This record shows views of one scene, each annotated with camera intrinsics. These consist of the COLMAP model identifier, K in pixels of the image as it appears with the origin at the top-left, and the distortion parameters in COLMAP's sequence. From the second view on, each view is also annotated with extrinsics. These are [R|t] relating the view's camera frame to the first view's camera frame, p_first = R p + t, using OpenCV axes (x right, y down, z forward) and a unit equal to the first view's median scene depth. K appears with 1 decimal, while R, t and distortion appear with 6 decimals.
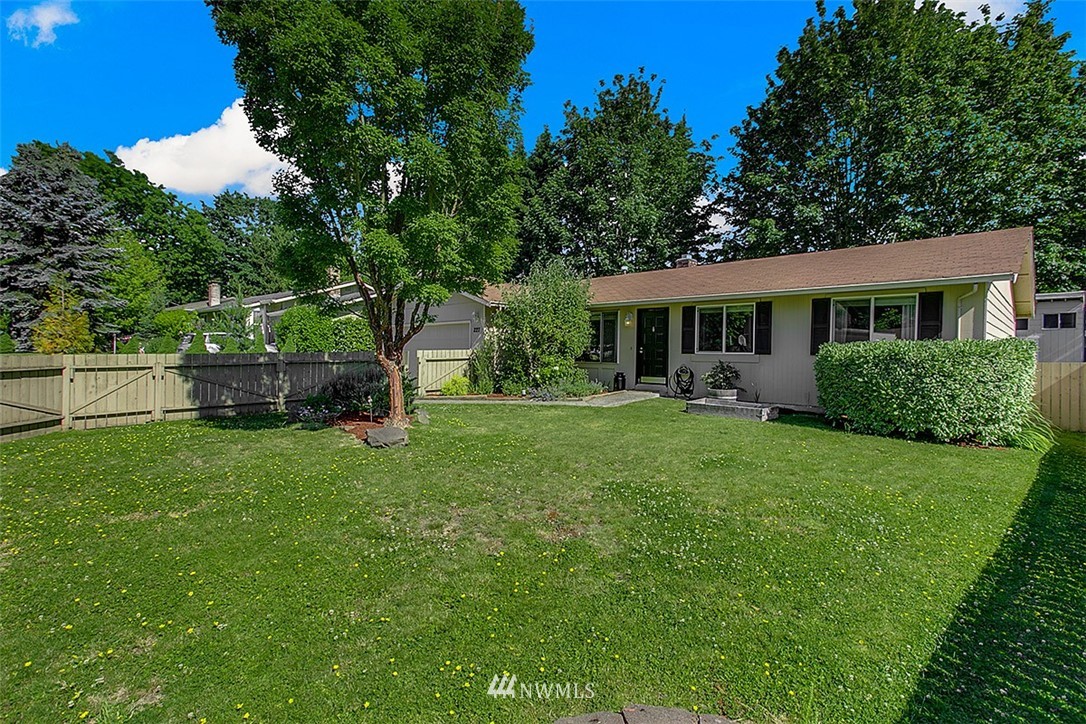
lens RADIAL K [[421.7, 0, 569.5], [0, 421.7, 357.1], [0, 0, 1]] dist [0.007240, -0.000356]
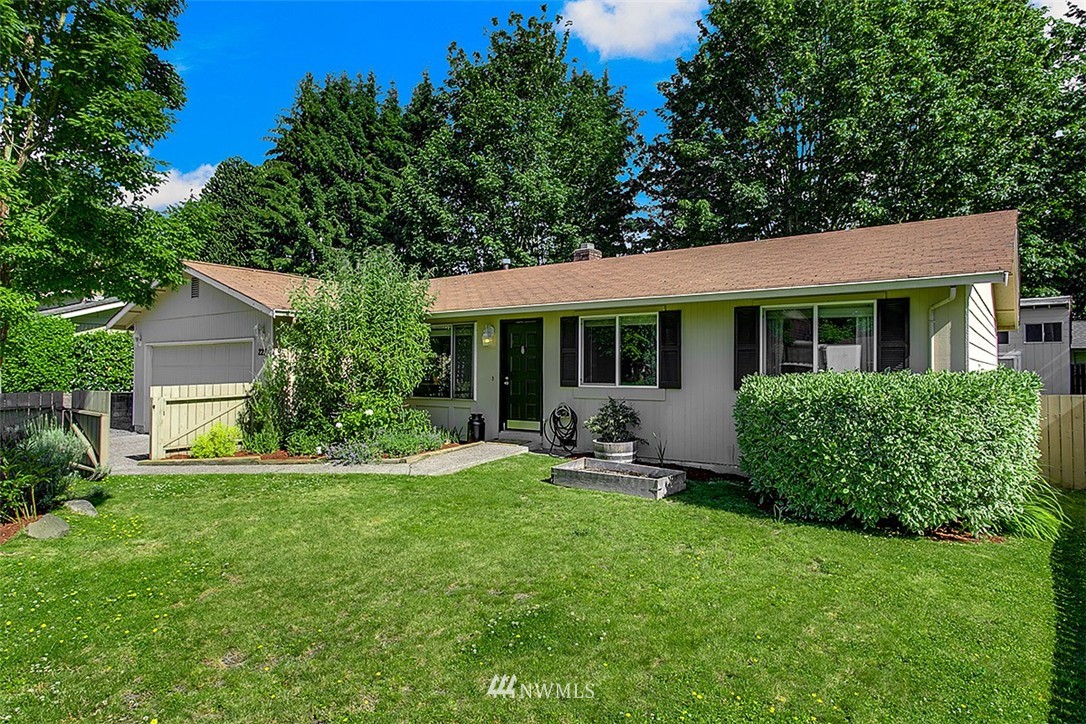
lens RADIAL K [[525.4, 0, 543.0], [0, 525.4, 362.0], [0, 0, 1]] dist [-0.000544, 0.001117]
pose [[0.994103, -0.011430, 0.107832, 0.127121], [0.013673, 0.999705, -0.020084, -0.026628], [-0.107571, 0.021440, 0.993966, 0.141239]]
